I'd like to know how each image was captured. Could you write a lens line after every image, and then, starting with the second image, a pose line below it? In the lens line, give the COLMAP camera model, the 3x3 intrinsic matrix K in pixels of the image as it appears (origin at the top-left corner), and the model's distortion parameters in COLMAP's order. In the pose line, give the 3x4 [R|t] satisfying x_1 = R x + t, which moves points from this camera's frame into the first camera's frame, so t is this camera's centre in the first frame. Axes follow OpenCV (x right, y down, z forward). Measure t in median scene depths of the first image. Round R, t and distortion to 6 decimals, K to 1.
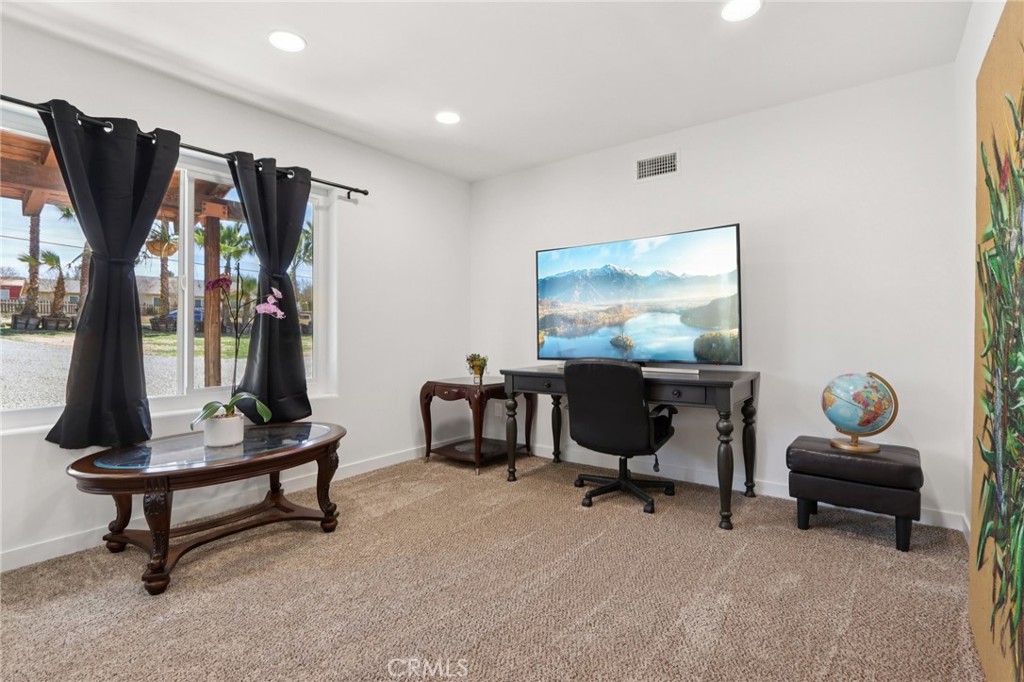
lens RADIAL K [[478.7, 0, 513.8], [0, 478.7, 334.1], [0, 0, 1]] dist [-0.003926, -0.000784]
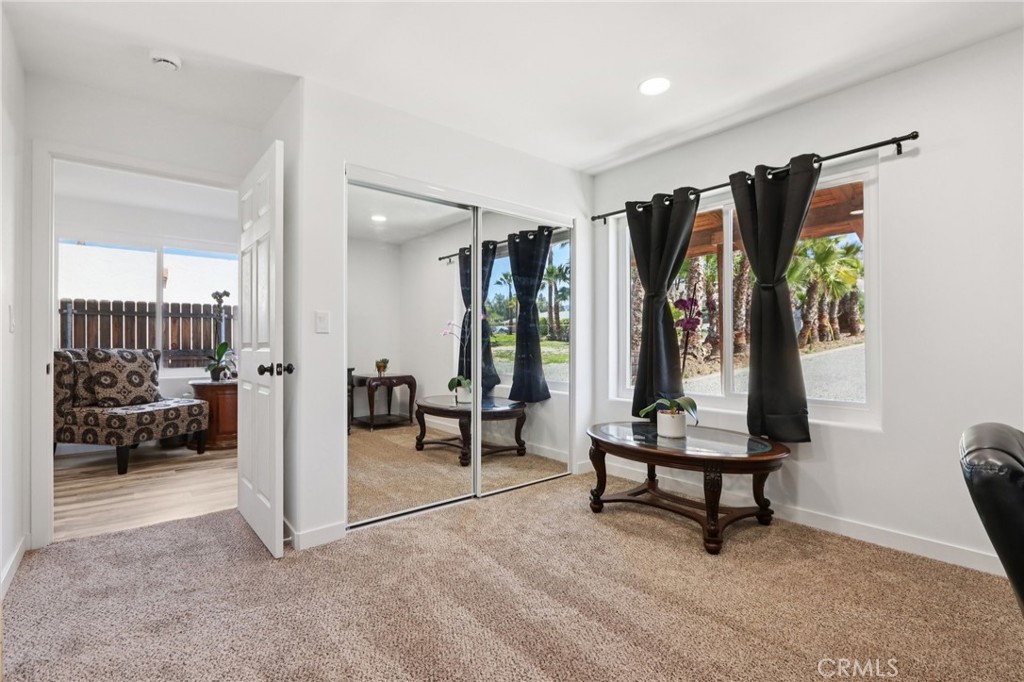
lens RADIAL K [[471.8, 0, 513.1], [0, 471.8, 345.9], [0, 0, 1]] dist [-0.015023, 0.001154]
pose [[-0.204326, 0.010573, -0.978846, 0.644917], [-0.001774, 0.999936, 0.011171, -0.010693], [0.978901, 0.004020, -0.204294, 0.845869]]
